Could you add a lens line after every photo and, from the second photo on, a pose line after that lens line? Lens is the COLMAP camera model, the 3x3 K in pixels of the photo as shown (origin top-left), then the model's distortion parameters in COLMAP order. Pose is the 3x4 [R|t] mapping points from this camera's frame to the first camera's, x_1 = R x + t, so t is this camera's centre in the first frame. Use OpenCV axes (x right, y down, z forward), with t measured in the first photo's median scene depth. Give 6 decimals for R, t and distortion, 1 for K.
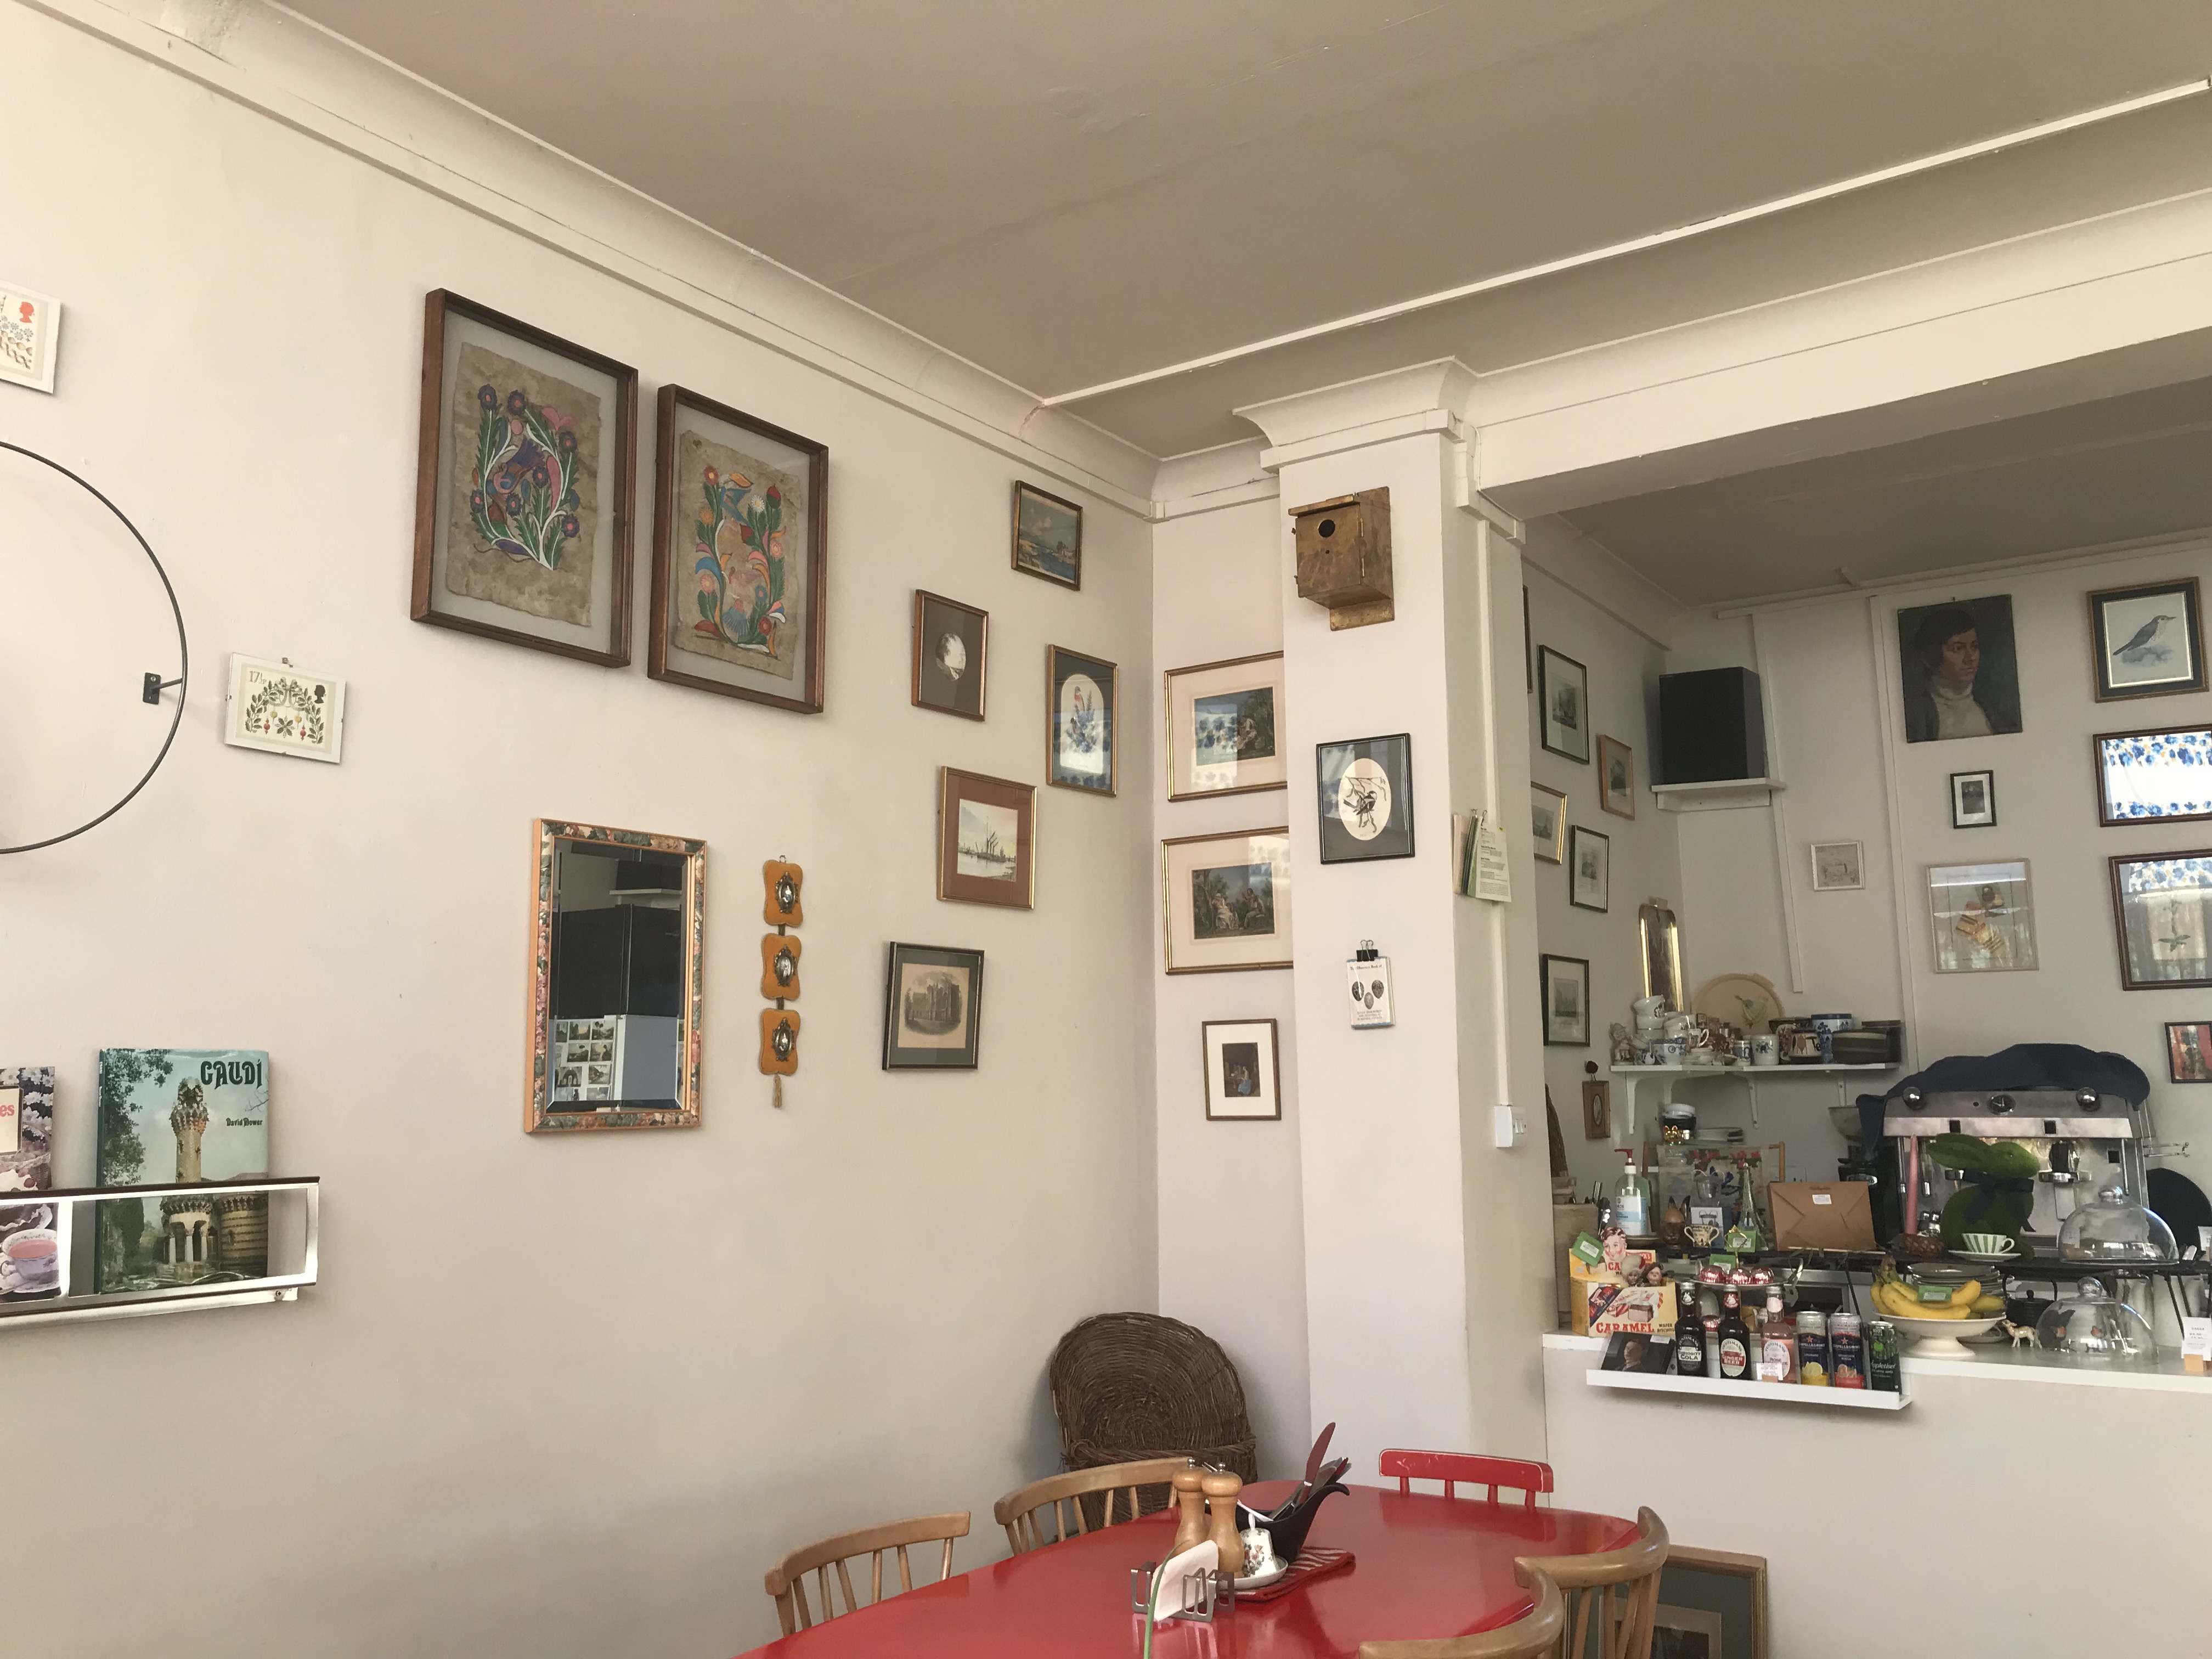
lens RADIAL K [[1802.9, 0, 1068.4], [0, 1802.9, 818.2], [0, 0, 1]] dist [0.038048, -0.039302]
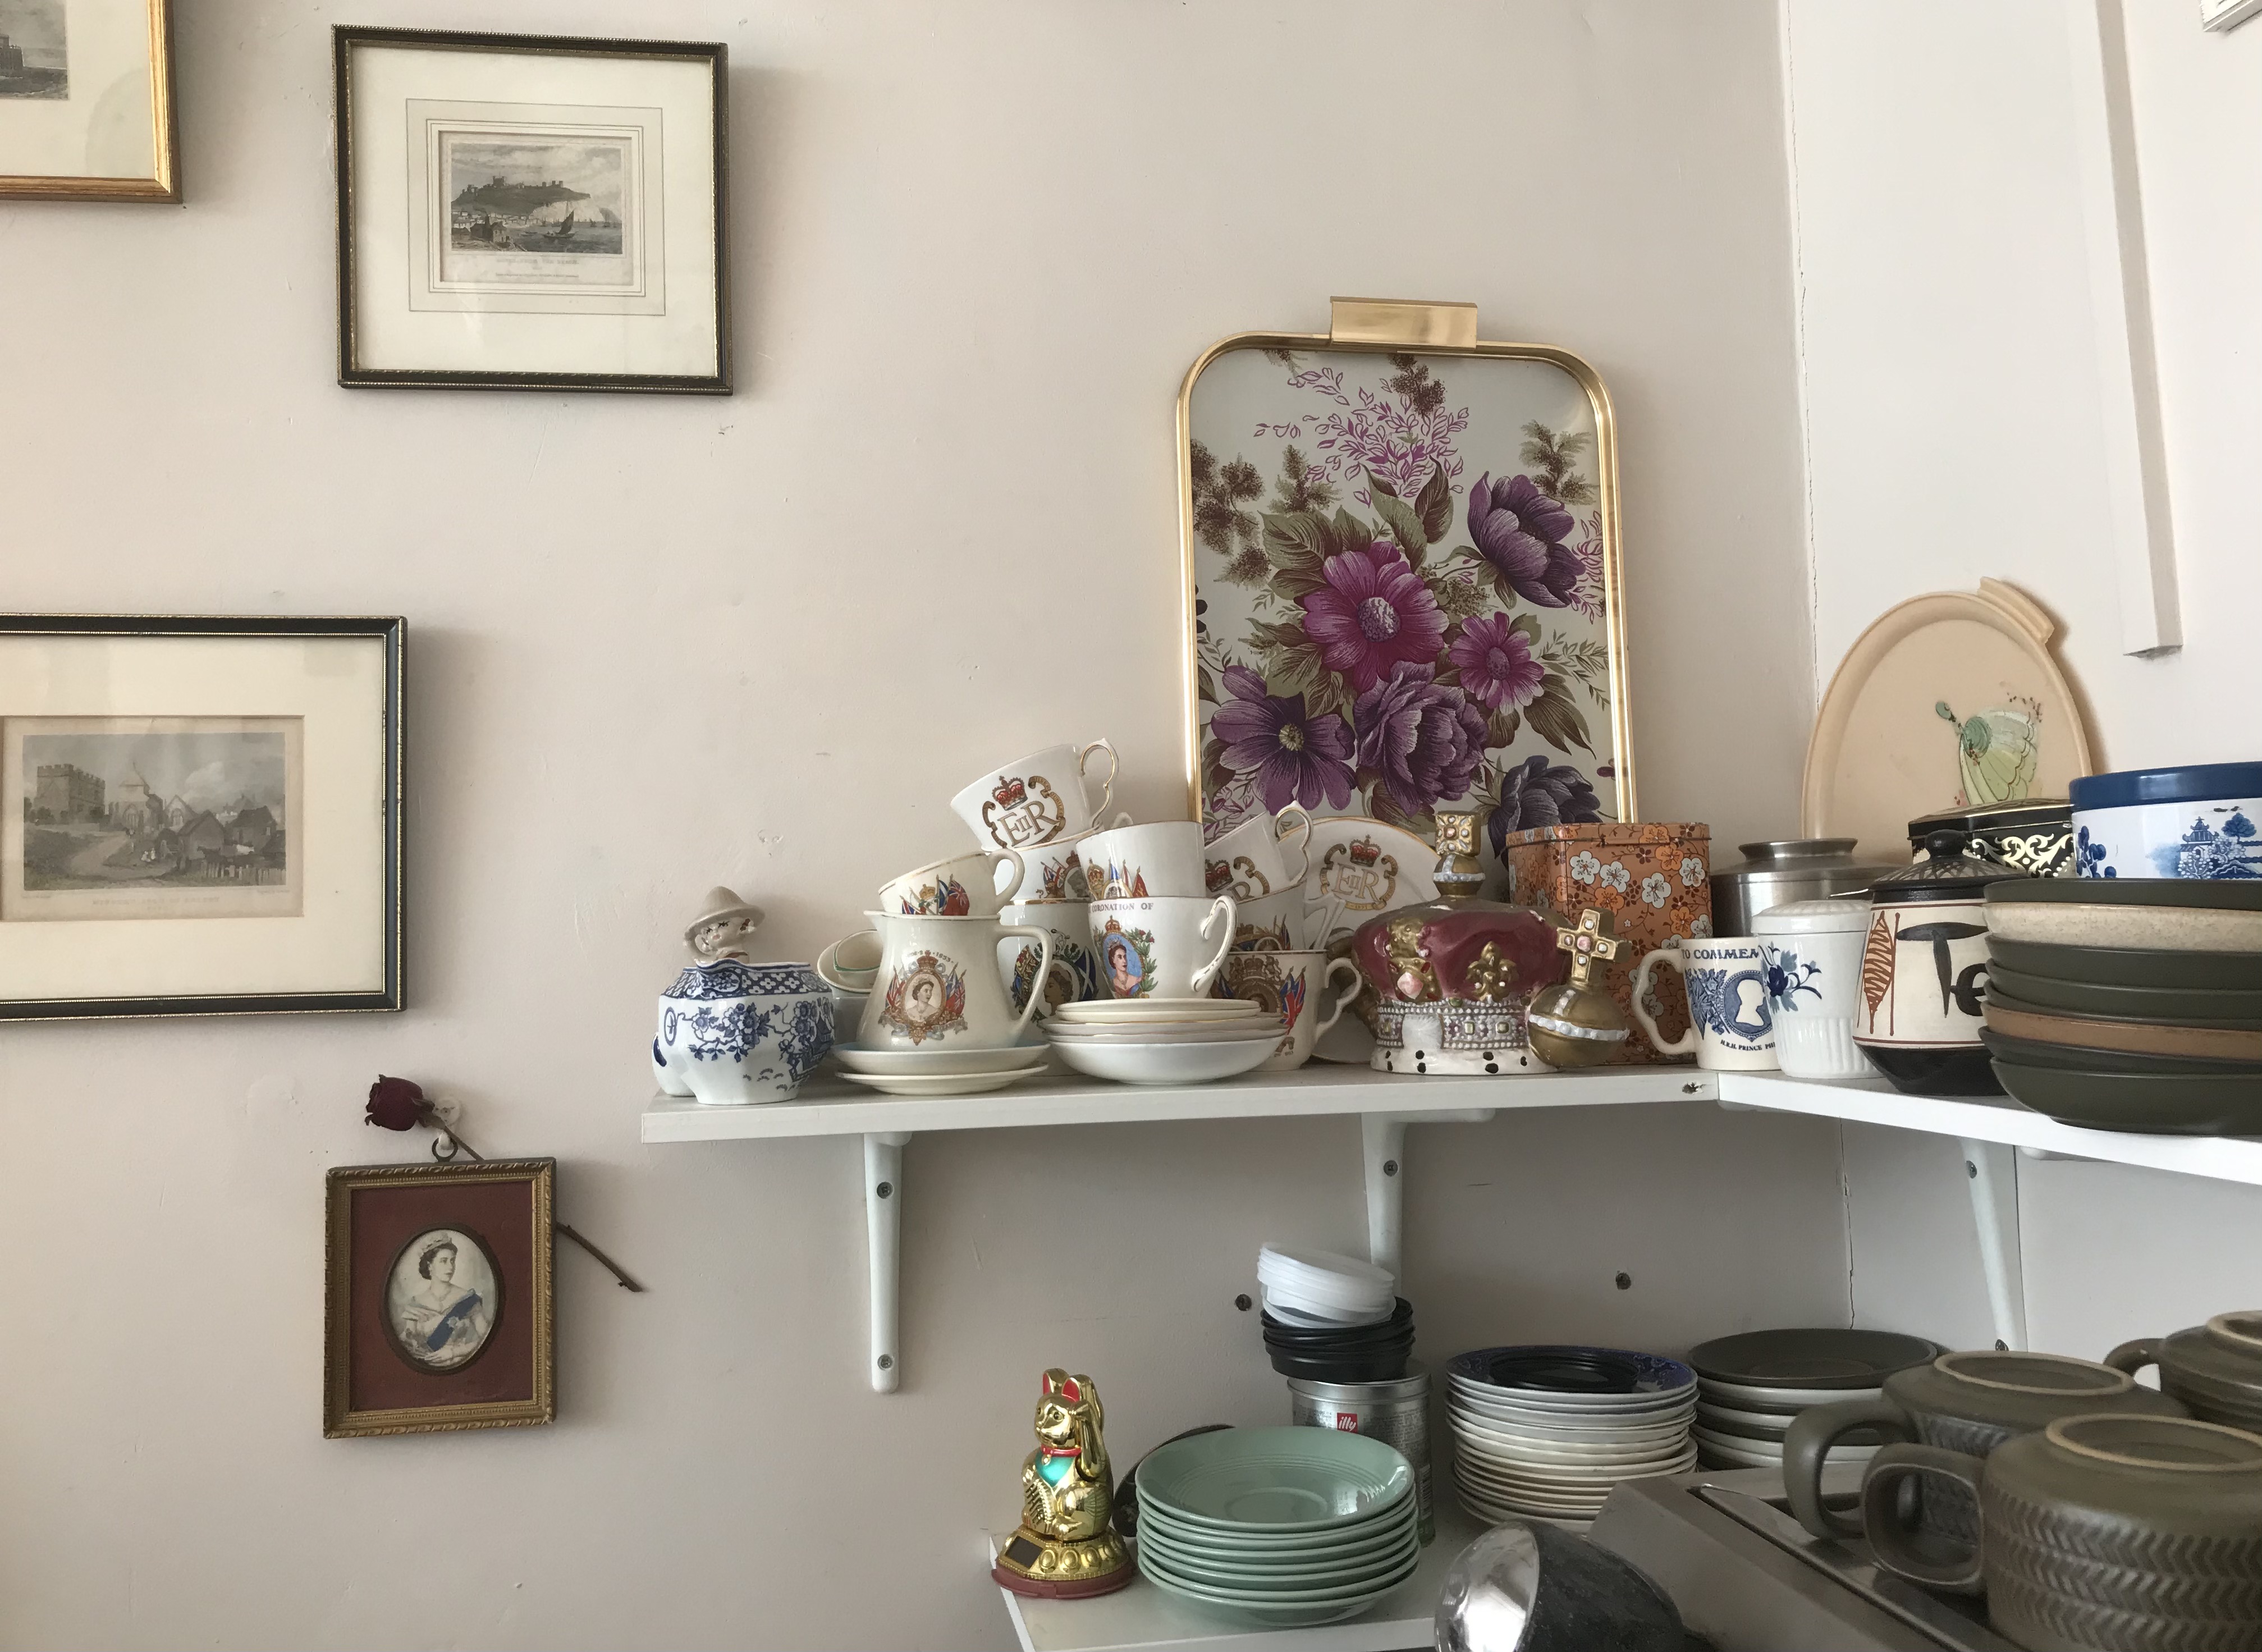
lens RADIAL K [[1875.6, 0, 1125.4], [0, 1875.6, 781.2], [0, 0, 1]] dist [0.056997, -0.048325]
pose [[0.723814, -0.058377, -0.687521, 0.664185], [0.117121, 0.992350, 0.039043, 0.130829], [0.679982, -0.108783, 0.725114, 1.170108]]
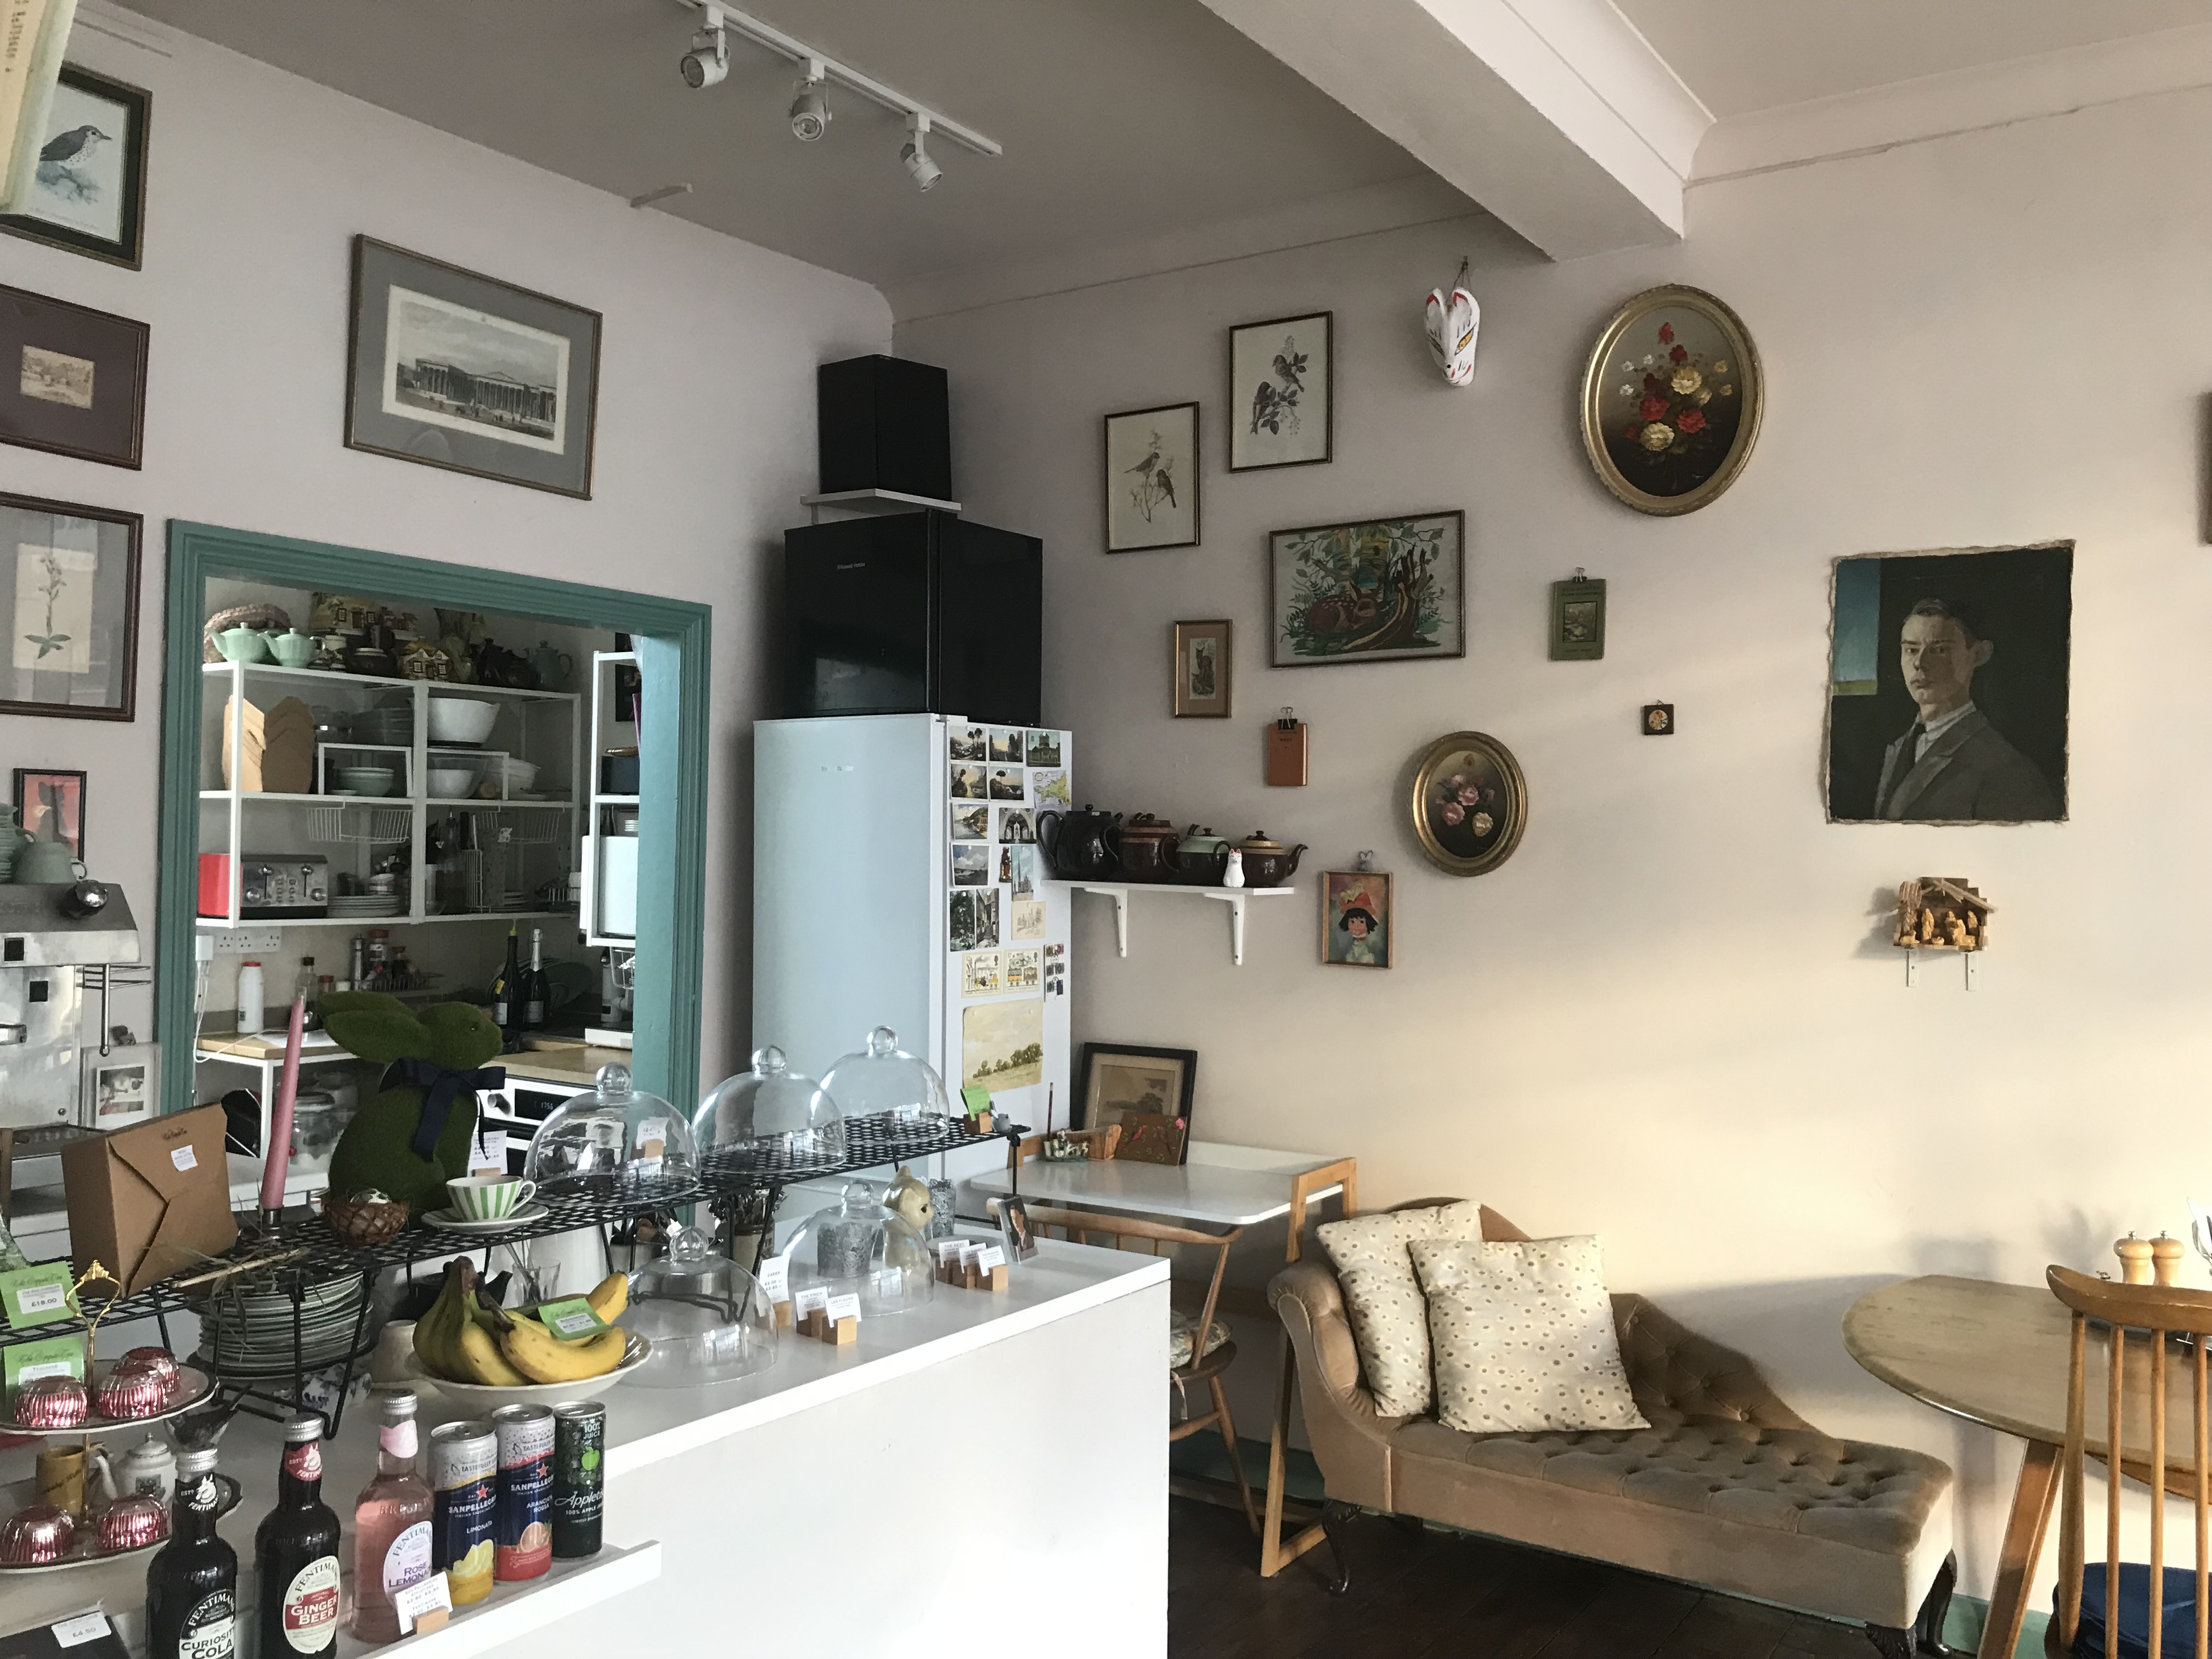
lens RADIAL K [[1802.9, 0, 1086.5], [0, 1802.9, 825.5], [0, 0, 1]] dist [0.038048, -0.039302]
pose [[-0.014994, 0.019260, 0.999702, -0.035985], [-0.177485, 0.983886, -0.021618, 0.105090], [-0.984009, -0.177757, -0.011334, 0.843834]]
